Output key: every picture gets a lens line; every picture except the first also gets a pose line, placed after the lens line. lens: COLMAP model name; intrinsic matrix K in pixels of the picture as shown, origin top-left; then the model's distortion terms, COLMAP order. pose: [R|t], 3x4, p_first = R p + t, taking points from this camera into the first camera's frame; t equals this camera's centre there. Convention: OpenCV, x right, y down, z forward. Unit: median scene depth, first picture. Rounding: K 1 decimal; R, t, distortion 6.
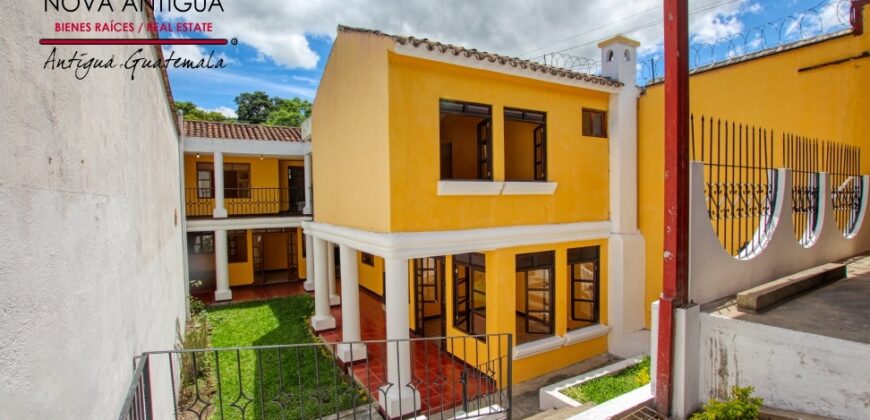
lens RADIAL K [[397.7, 0, 432.7], [0, 397.7, 214.9], [0, 0, 1]] dist [-0.005606, -0.000575]
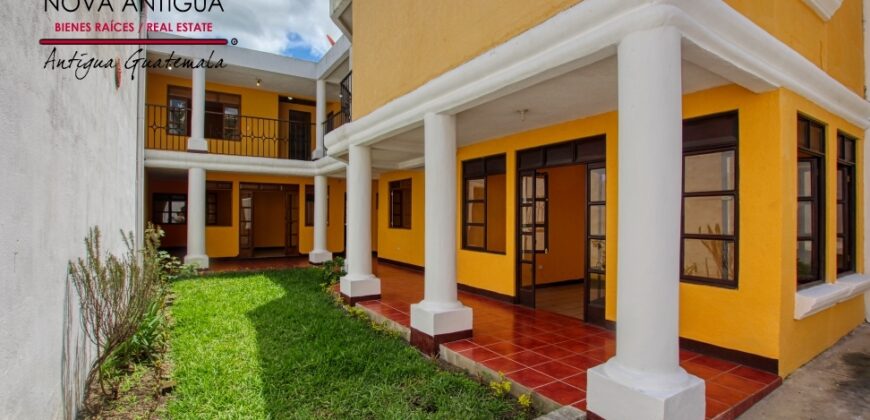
lens RADIAL K [[397.7, 0, 436.7], [0, 397.7, 209.8], [0, 0, 1]] dist [-0.005606, -0.000575]
pose [[0.998280, 0.021771, 0.054428, -0.154038], [-0.019094, 0.998605, -0.049229, 0.143765], [-0.055424, 0.048105, 0.997303, 0.291825]]
